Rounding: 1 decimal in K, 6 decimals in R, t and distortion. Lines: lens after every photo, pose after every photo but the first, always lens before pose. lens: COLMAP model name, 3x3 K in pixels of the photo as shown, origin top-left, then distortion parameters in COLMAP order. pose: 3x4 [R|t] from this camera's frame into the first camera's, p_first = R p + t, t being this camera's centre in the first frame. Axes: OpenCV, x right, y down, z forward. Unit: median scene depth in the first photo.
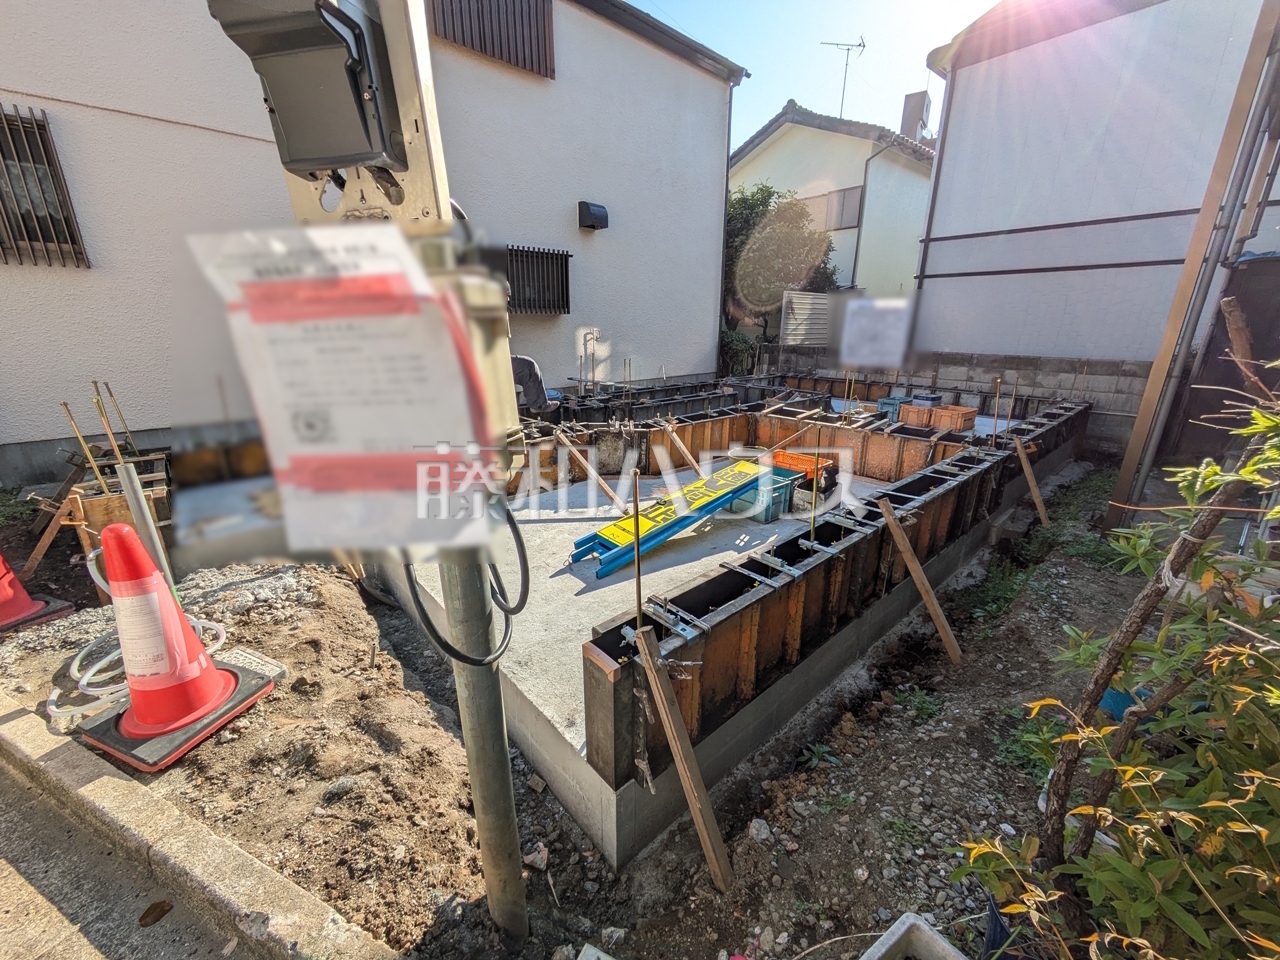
lens RADIAL K [[502.0, 0, 639.1], [0, 502.0, 479.1], [0, 0, 1]] dist [-0.003770, 0.000134]
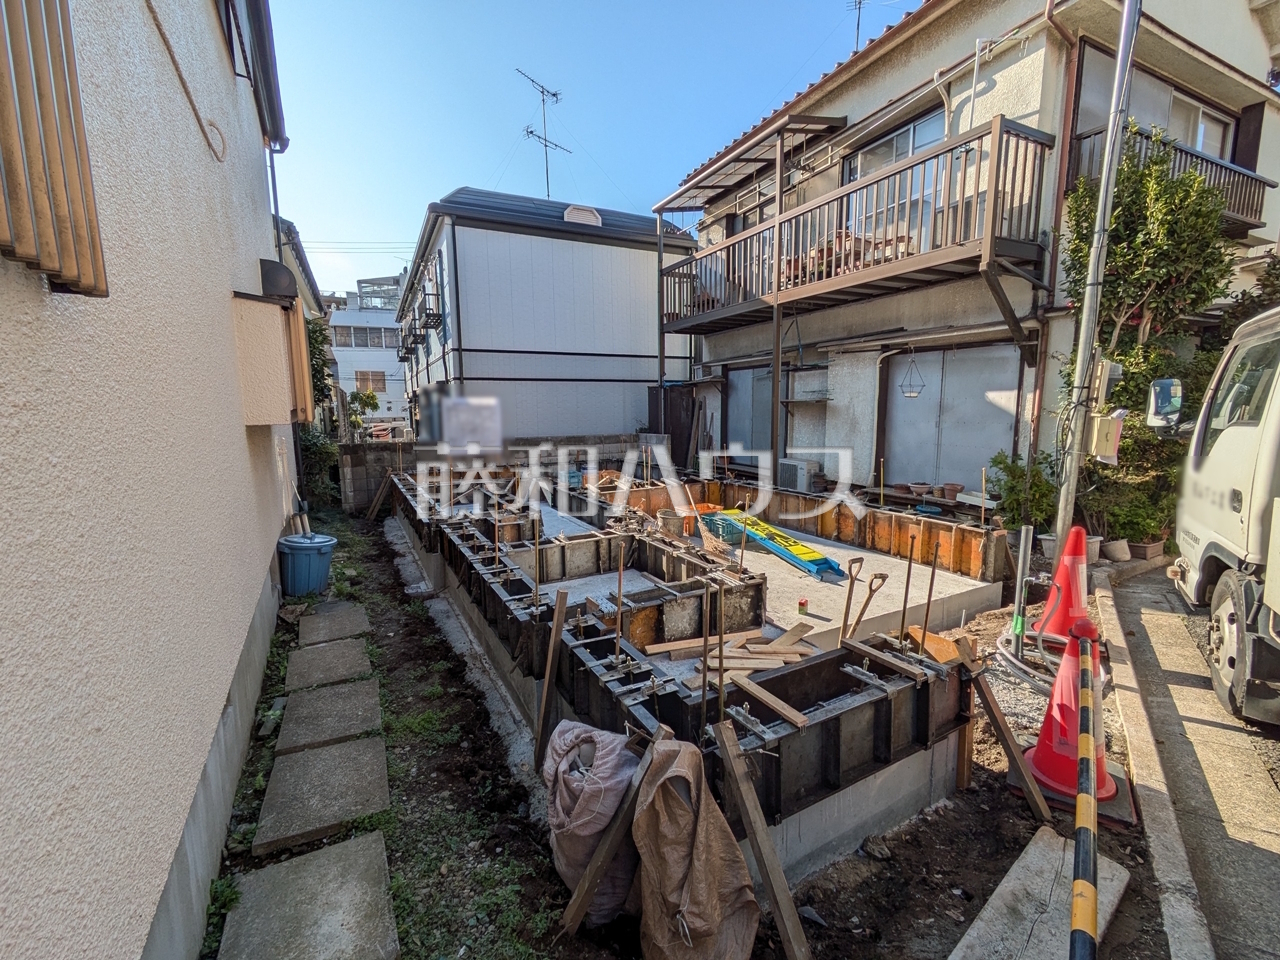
lens RADIAL K [[545.7, 0, 641.5], [0, 545.7, 481.7], [0, 0, 1]] dist [-0.007627, -0.000035]
pose [[0.228760, -0.141815, 0.963098, -0.746655], [0.304164, 0.950213, 0.067671, -0.161345], [-0.924745, 0.277459, 0.260506, 0.421771]]
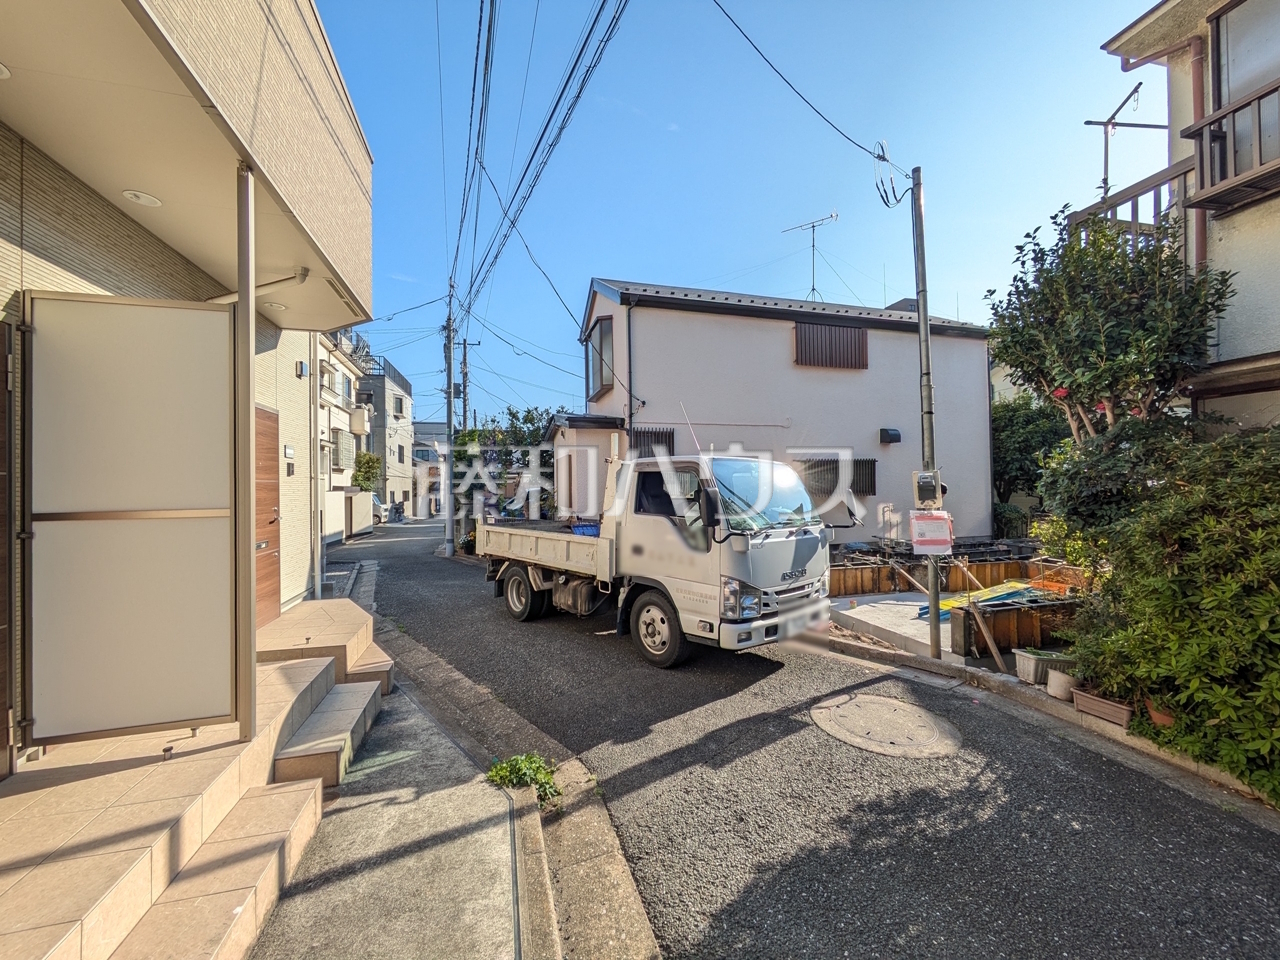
lens RADIAL K [[502.0, 0, 643.4], [0, 502.0, 478.8], [0, 0, 1]] dist [-0.003770, 0.000134]
pose [[0.897926, -0.024073, -0.439487, -0.098294], [-0.115223, 0.950826, -0.287497, 0.150030], [0.424797, 0.308790, 0.850997, -0.637707]]
